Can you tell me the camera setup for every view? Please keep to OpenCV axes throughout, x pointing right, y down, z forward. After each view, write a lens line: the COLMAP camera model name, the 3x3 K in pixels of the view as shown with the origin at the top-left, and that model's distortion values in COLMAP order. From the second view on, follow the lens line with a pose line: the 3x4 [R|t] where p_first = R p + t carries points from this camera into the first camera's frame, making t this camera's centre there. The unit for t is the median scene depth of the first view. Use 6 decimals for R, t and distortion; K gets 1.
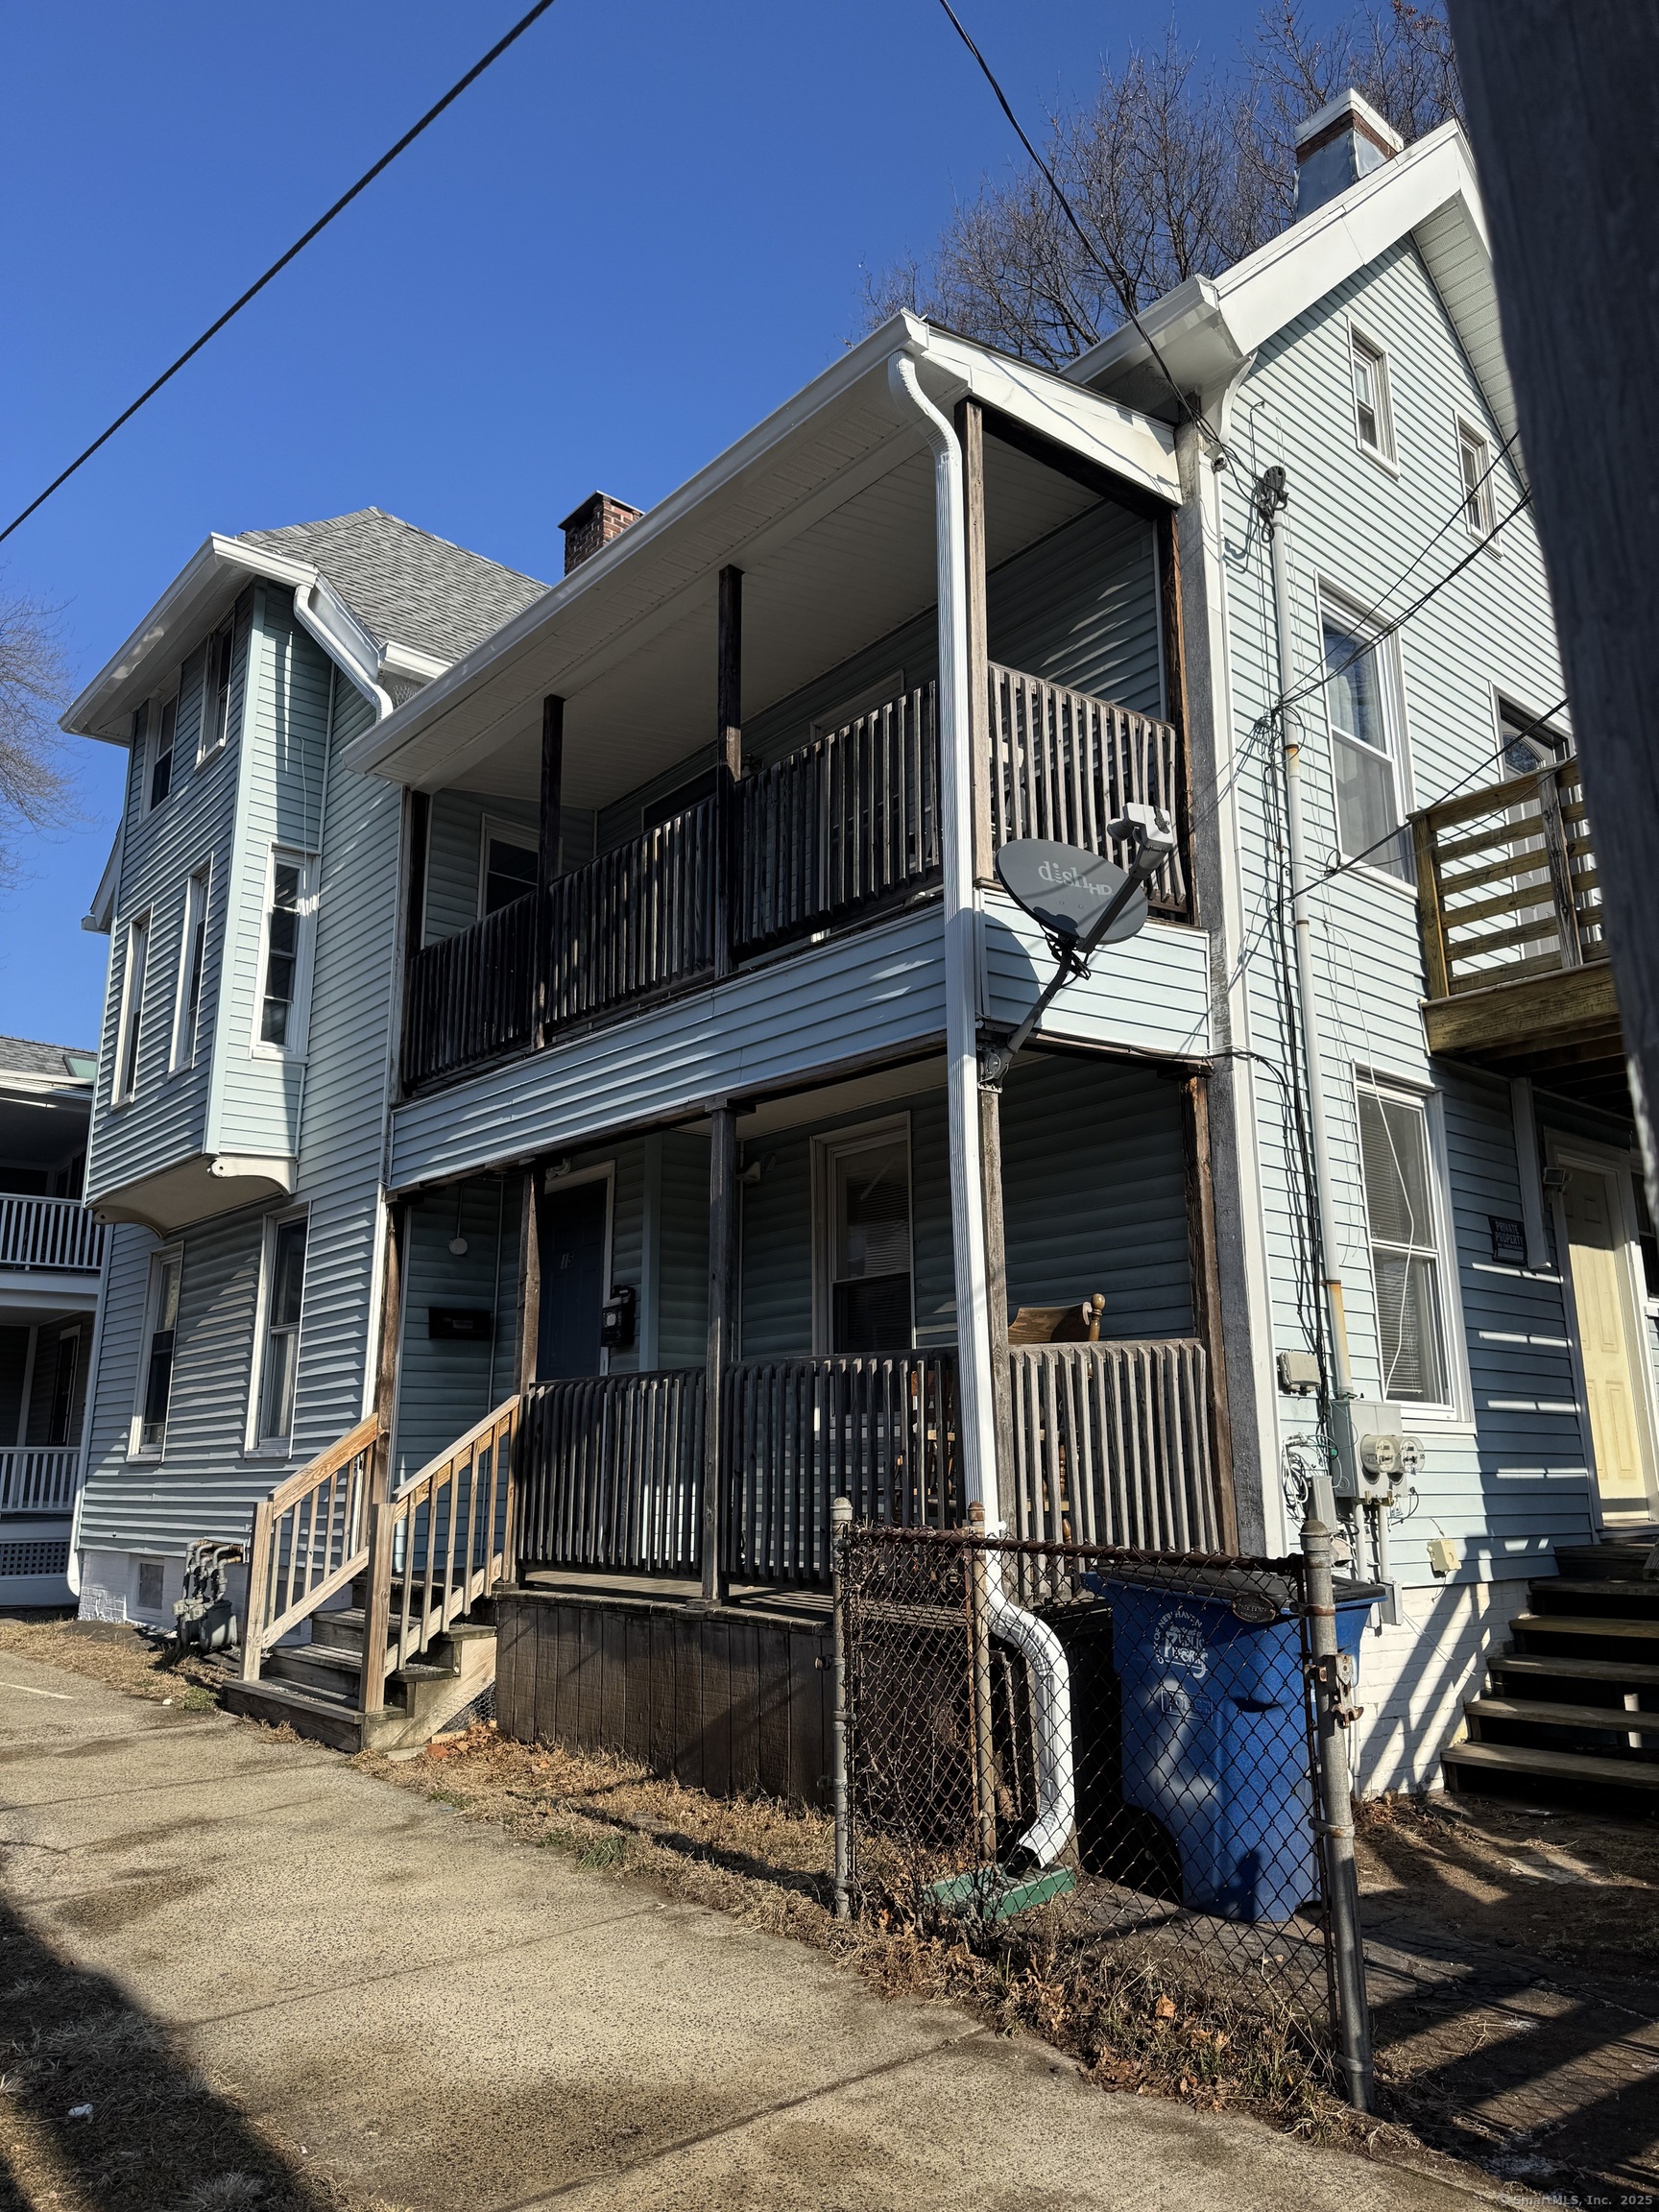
lens RADIAL K [[1532.4, 0, 828.9], [0, 1532.4, 1100.9], [0, 0, 1]] dist [0.165509, -0.341128]
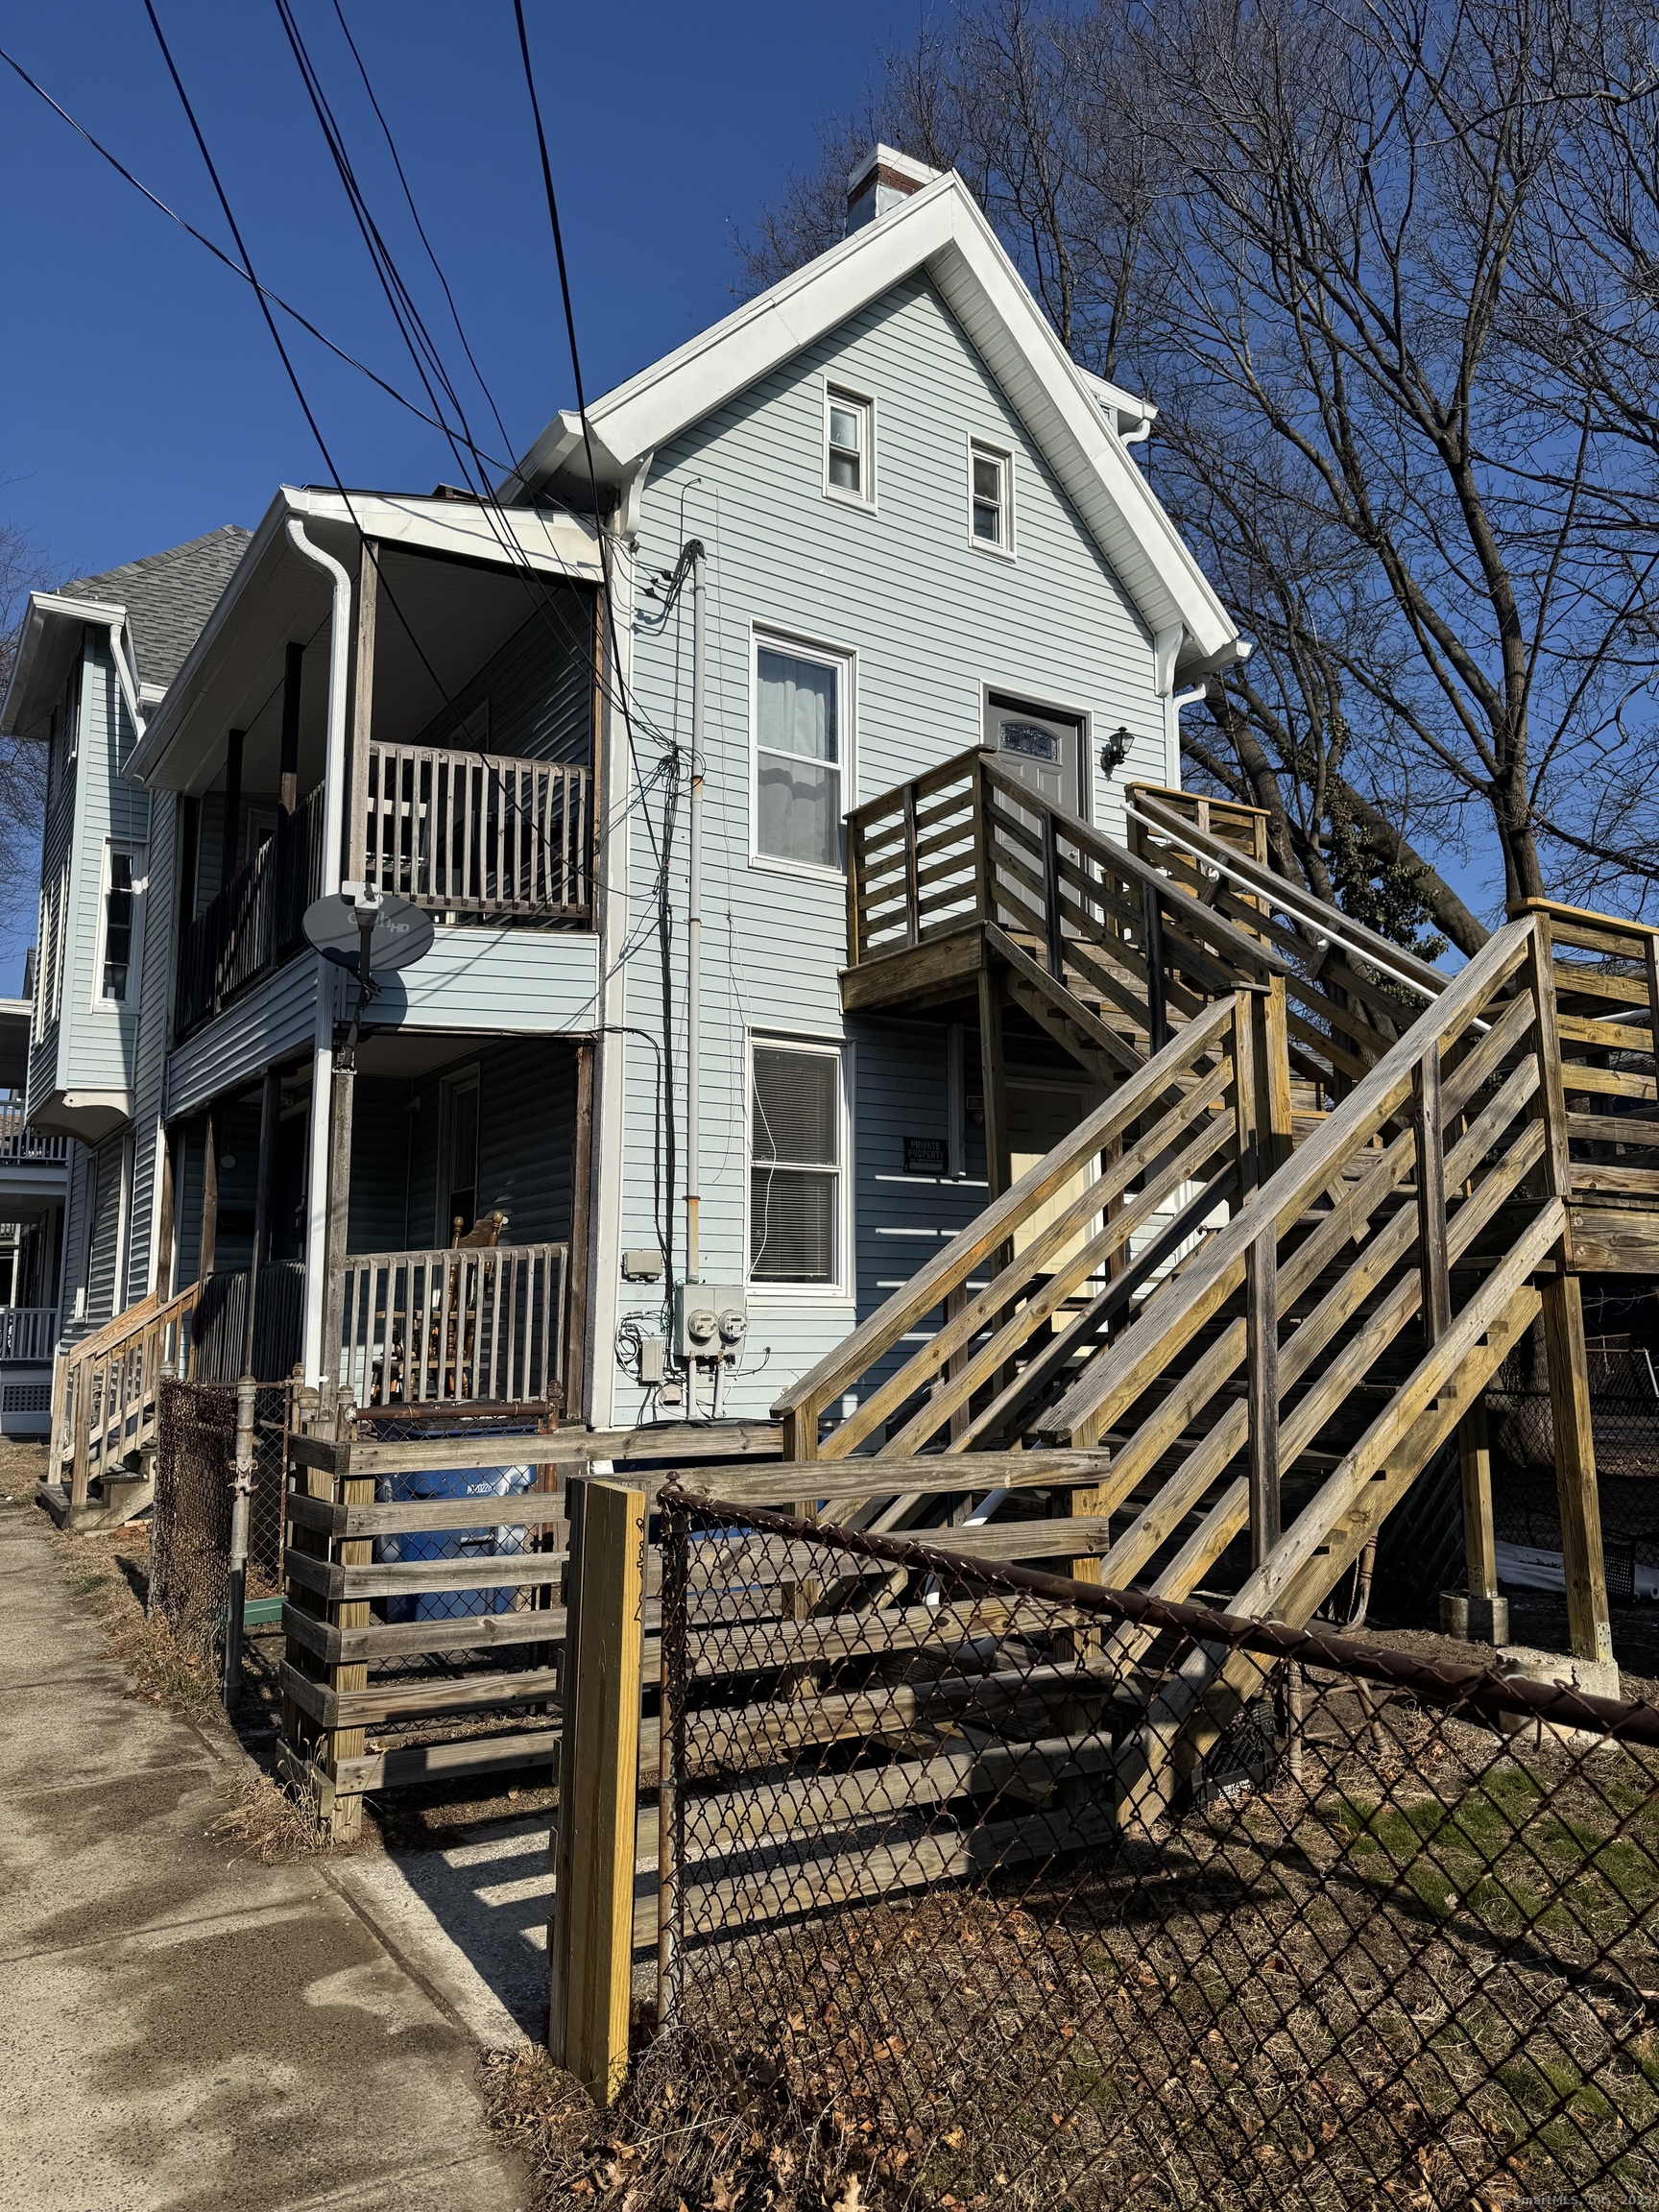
lens RADIAL K [[1538.6, 0, 829.5], [0, 1538.6, 1106.0], [0, 0, 1]] dist [0.178177, -0.351958]
pose [[0.988675, -0.017407, -0.149059, 0.583644], [0.031532, 0.995173, 0.092927, -0.073806], [0.146722, -0.096575, 0.984452, -0.254397]]
